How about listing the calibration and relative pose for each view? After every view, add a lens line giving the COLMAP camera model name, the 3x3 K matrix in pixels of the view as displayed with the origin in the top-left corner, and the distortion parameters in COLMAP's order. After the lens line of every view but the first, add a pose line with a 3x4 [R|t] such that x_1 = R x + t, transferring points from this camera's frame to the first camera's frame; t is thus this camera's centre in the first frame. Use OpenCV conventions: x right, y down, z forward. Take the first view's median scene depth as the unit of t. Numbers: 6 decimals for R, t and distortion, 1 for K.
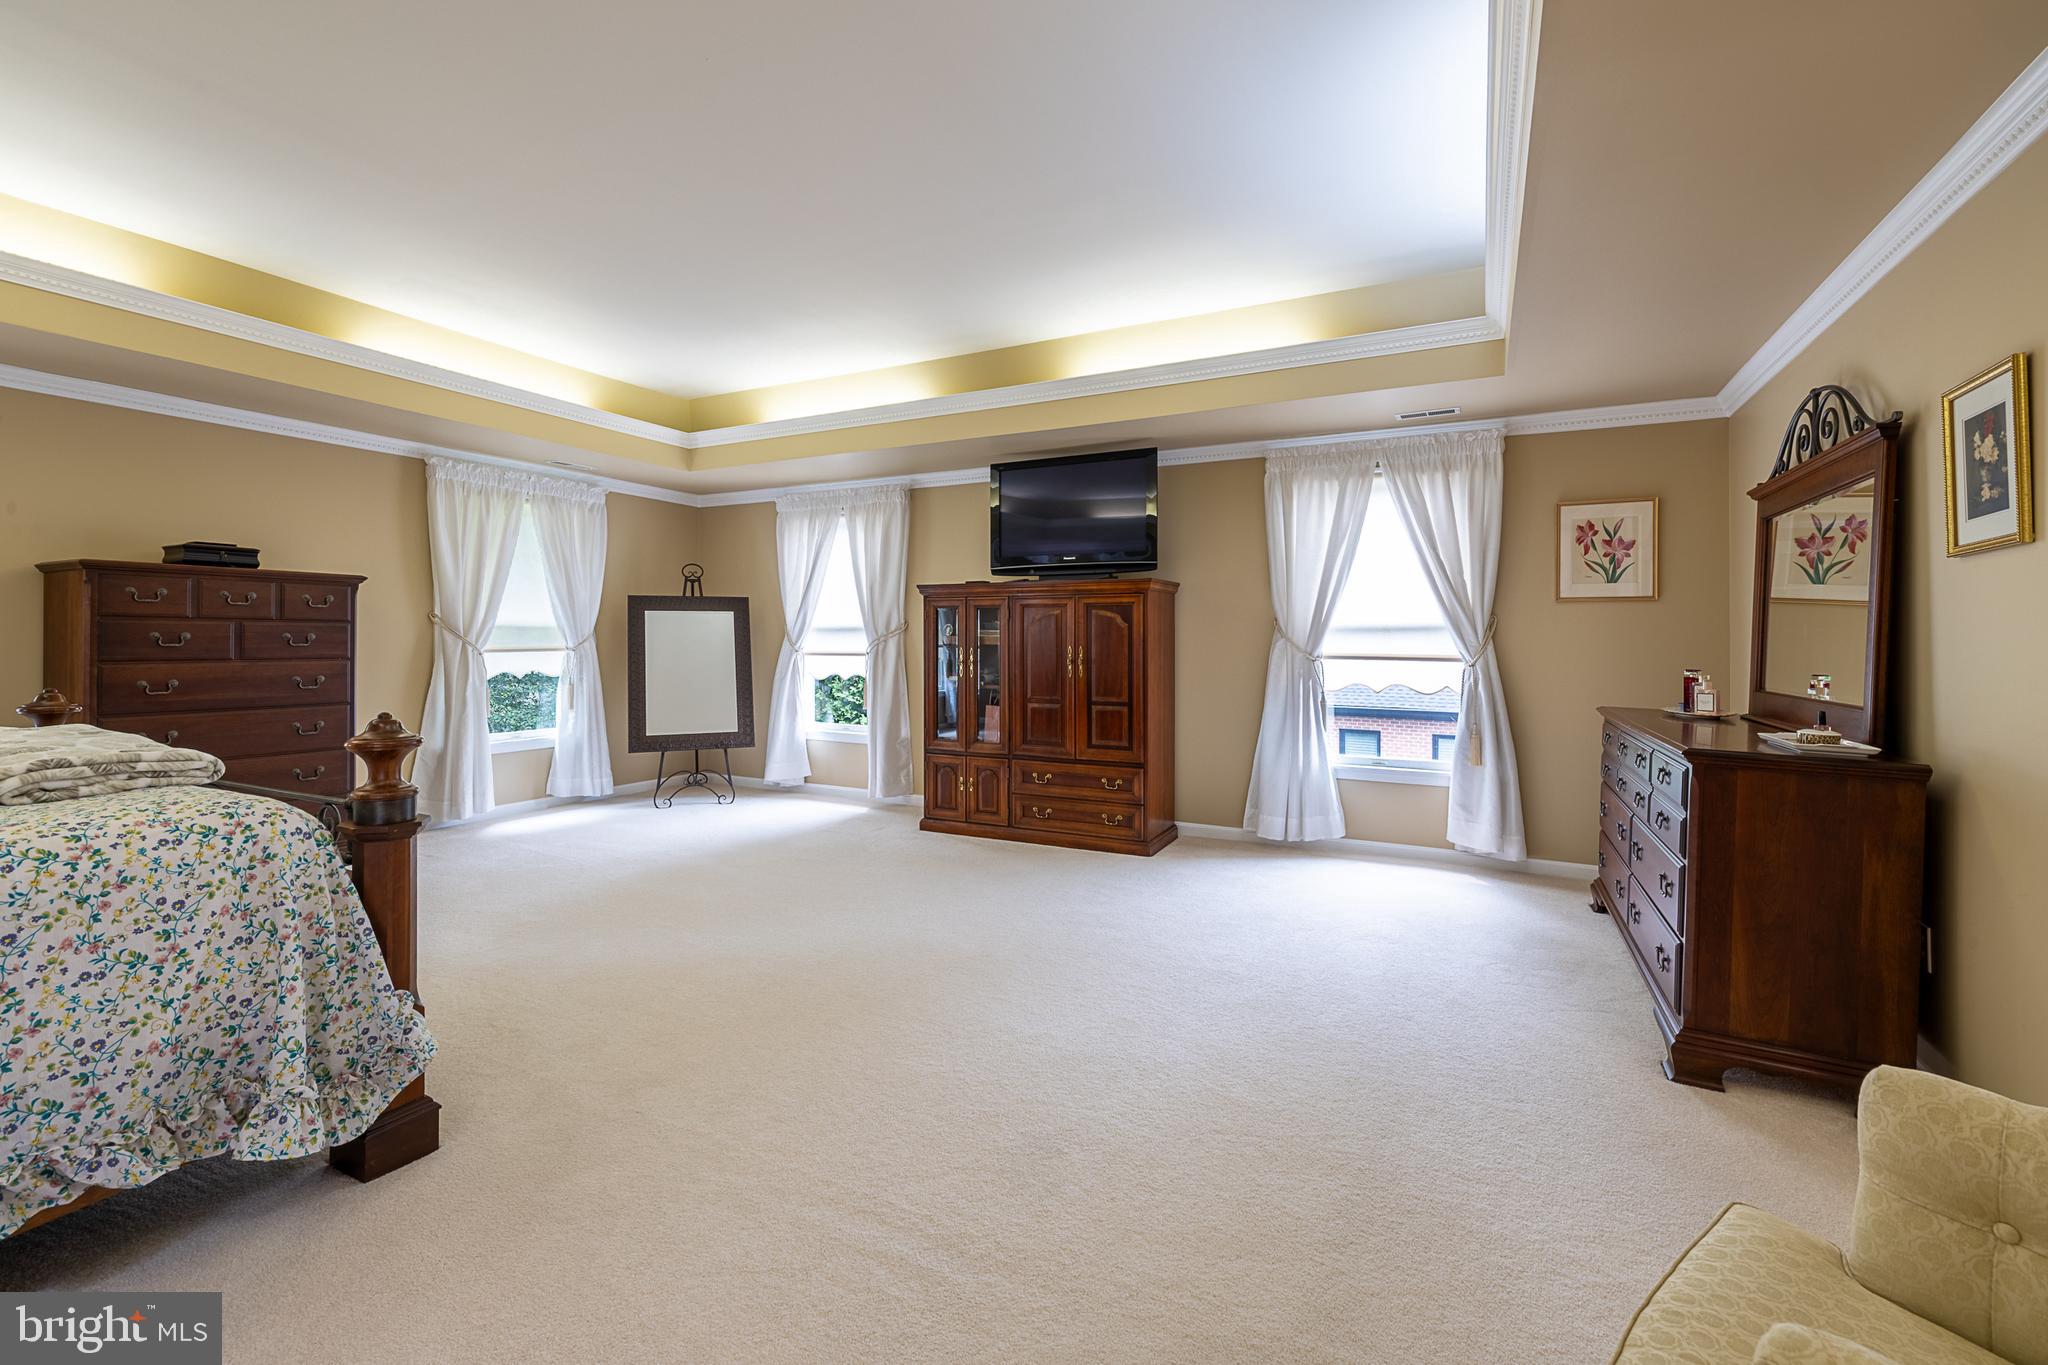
lens RADIAL K [[868.7, 0, 1030.4], [0, 868.7, 659.4], [0, 0, 1]] dist [-0.001498, -0.000078]
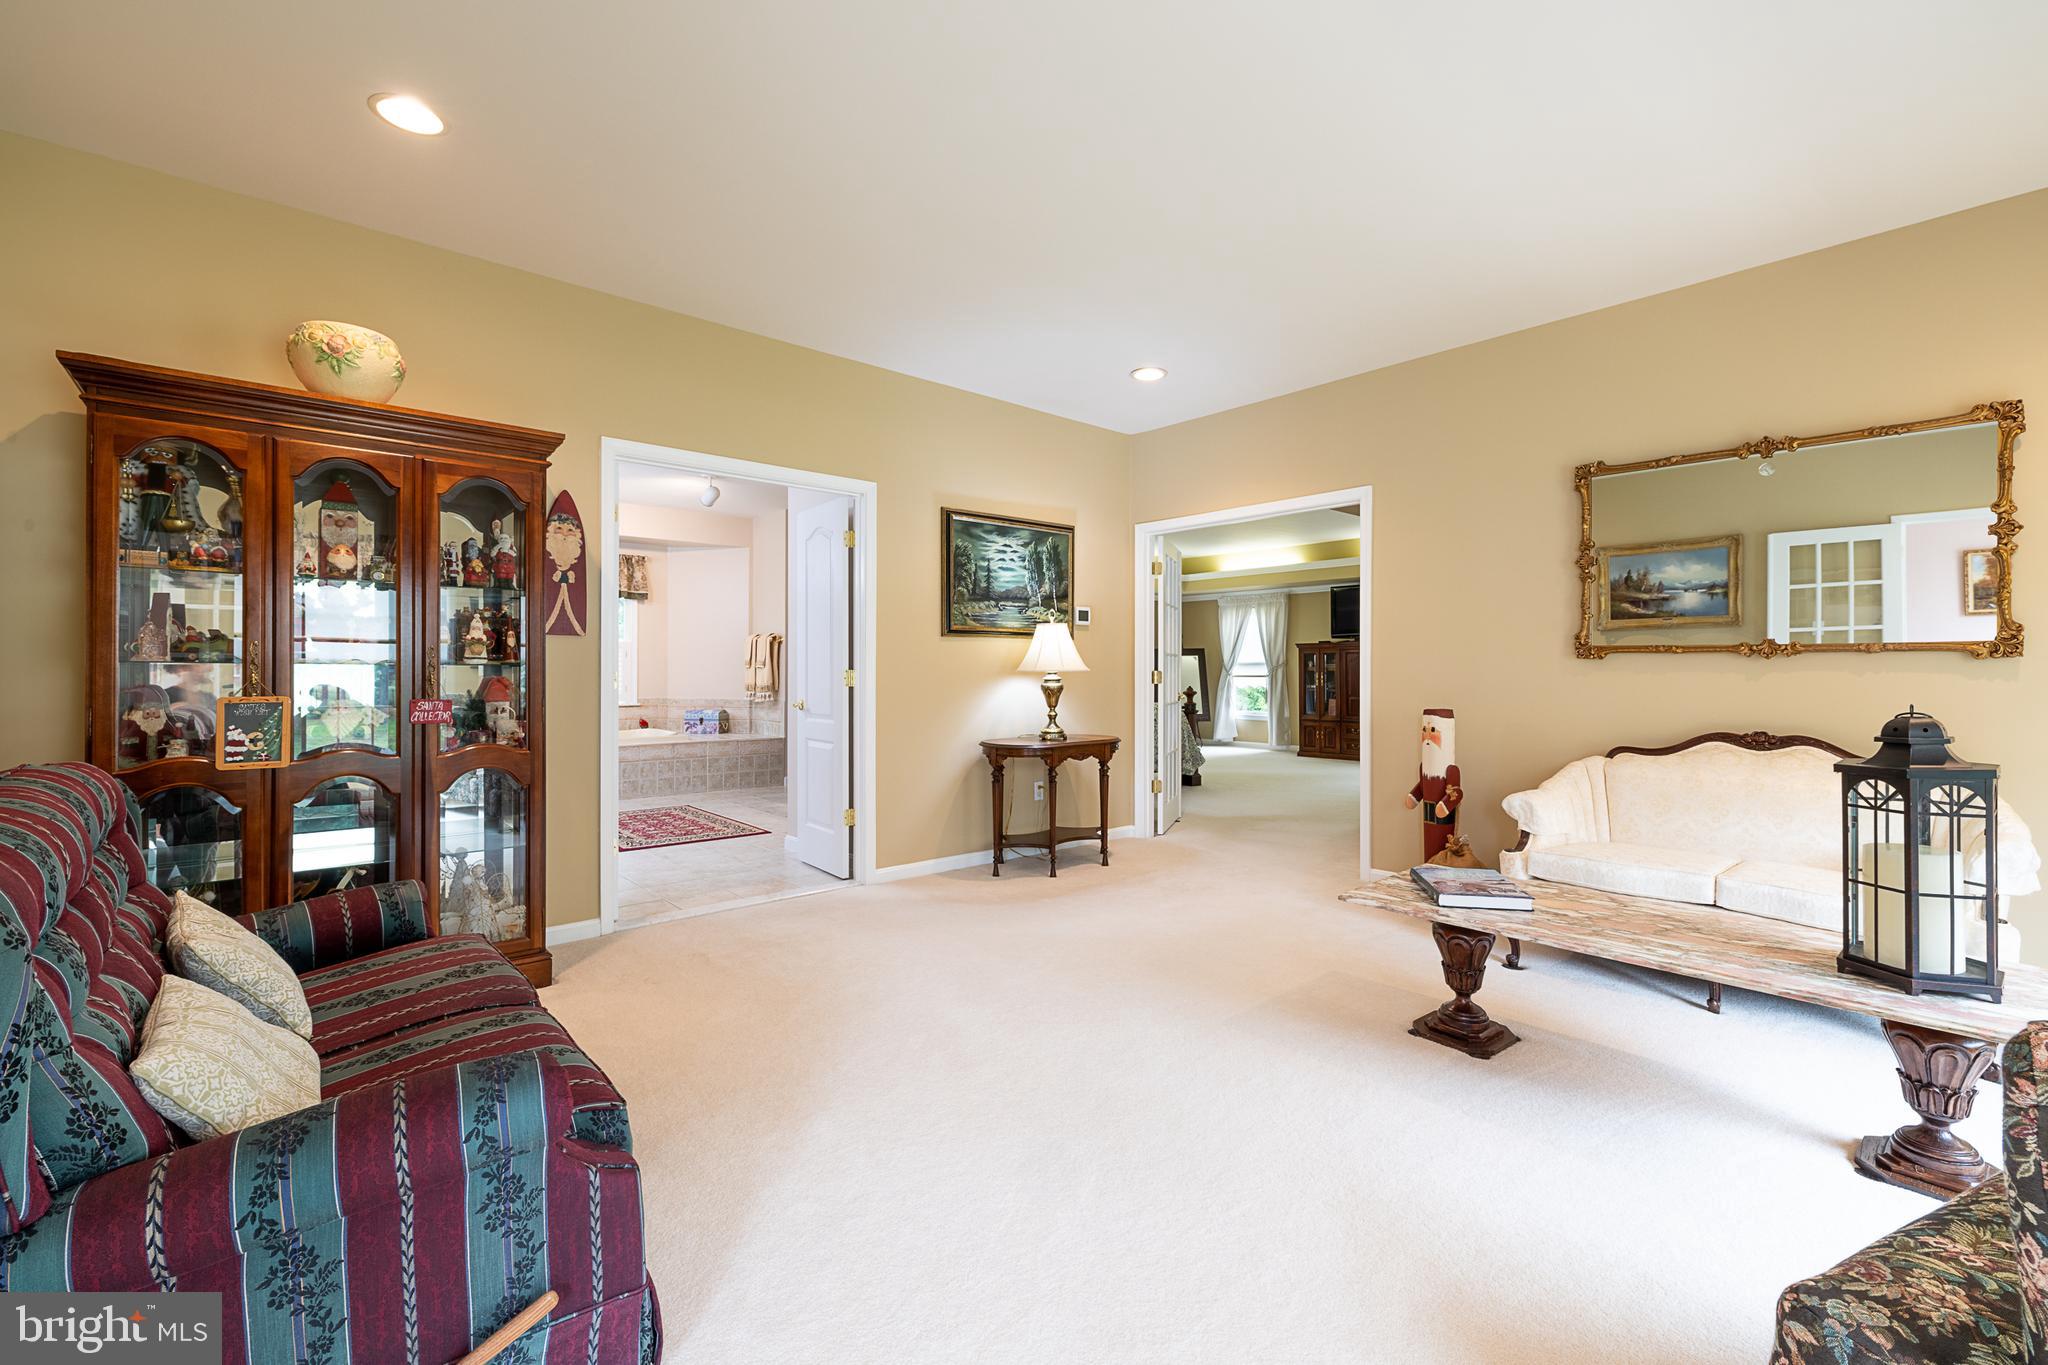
lens RADIAL K [[887.1, 0, 1029.6], [0, 887.1, 674.6], [0, 0, 1]] dist [-0.000625, -0.000033]
pose [[0.931565, -0.006668, -0.363513, 0.049193], [0.000068, 0.999835, -0.018165, 0.028587], [0.363574, 0.016897, 0.931412, -1.148741]]
